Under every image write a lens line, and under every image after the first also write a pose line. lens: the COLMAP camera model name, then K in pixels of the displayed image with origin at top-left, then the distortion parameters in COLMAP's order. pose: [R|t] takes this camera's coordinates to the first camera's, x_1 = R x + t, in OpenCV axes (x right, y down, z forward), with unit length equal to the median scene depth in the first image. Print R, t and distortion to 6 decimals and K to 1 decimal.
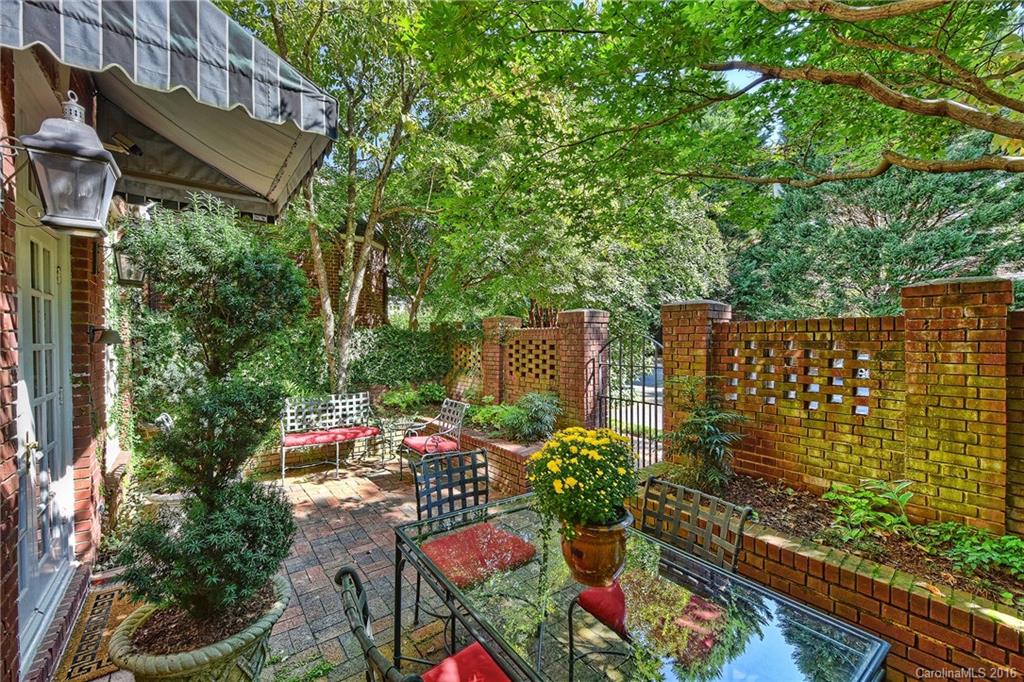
lens RADIAL K [[399.5, 0, 512.1], [0, 399.5, 338.6], [0, 0, 1]] dist [0.007965, -0.000240]
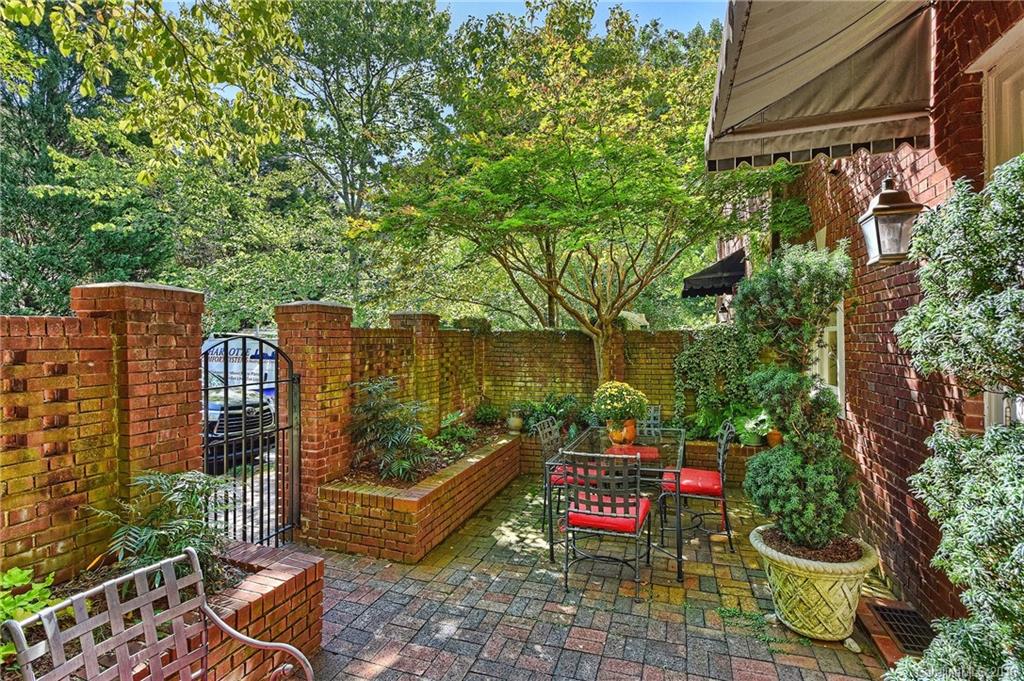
lens RADIAL K [[480.9, 0, 511.6], [0, 480.9, 339.5], [0, 0, 1]] dist [-0.000095, -0.000047]
pose [[-0.541040, 0.007590, 0.840963, -0.615222], [0.012851, 0.999917, -0.000757, -0.002267], [-0.840899, 0.010398, -0.541092, 1.050343]]
